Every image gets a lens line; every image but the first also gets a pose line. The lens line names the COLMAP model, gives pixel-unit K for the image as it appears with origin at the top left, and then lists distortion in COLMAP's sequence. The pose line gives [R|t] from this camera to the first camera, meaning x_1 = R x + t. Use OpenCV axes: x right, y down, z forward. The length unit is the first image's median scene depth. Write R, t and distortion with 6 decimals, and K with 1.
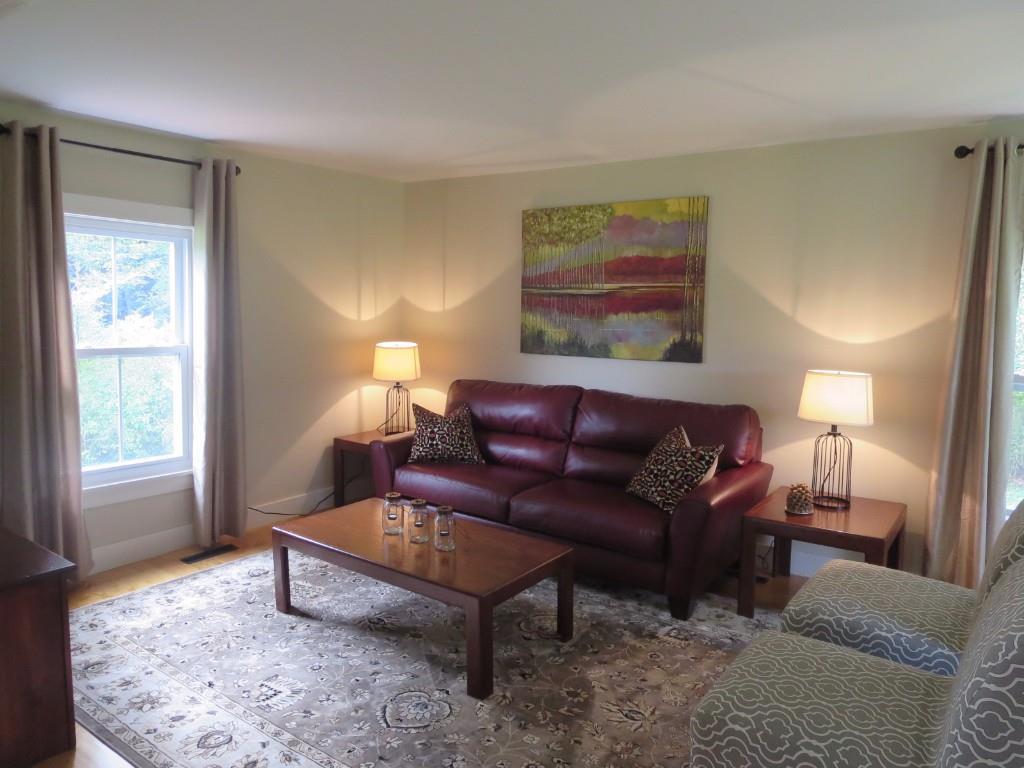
lens RADIAL K [[720.6, 0, 511.1], [0, 720.6, 380.1], [0, 0, 1]] dist [-0.033669, -0.002787]
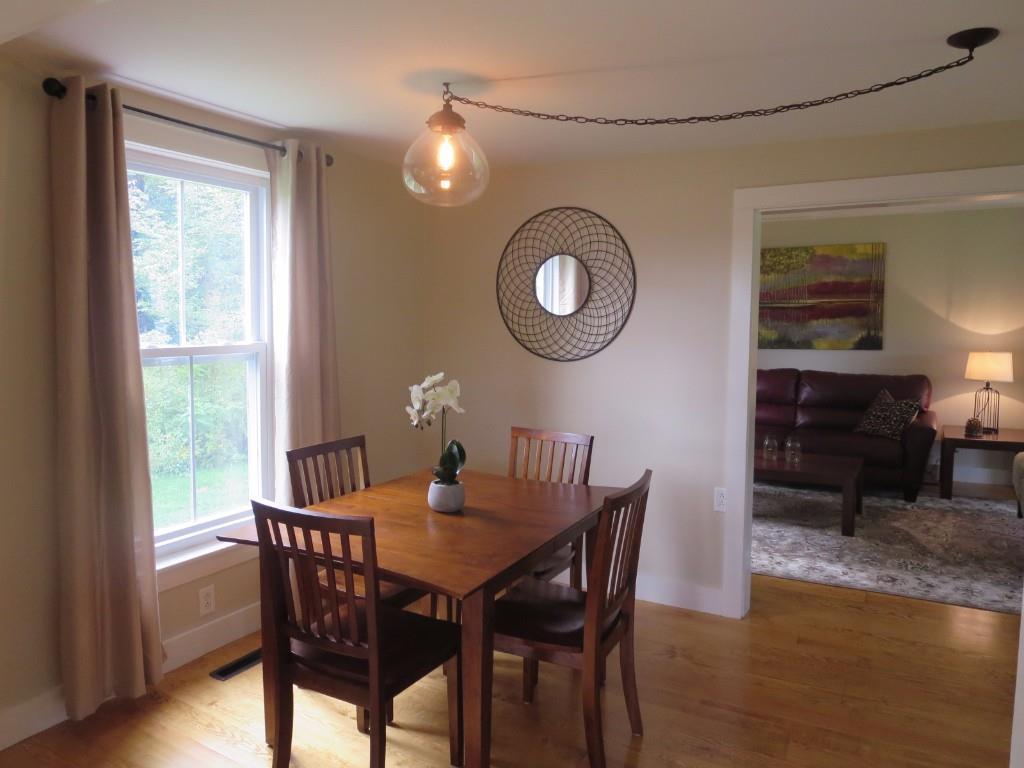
lens RADIAL K [[720.6, 0, 512.3], [0, 720.6, 381.6], [0, 0, 1]] dist [-0.033669, -0.002787]
pose [[0.994591, -0.035001, 0.097790, -0.671915], [0.035685, 0.999349, -0.005256, 0.023748], [-0.097543, 0.008717, 0.995193, -0.448302]]
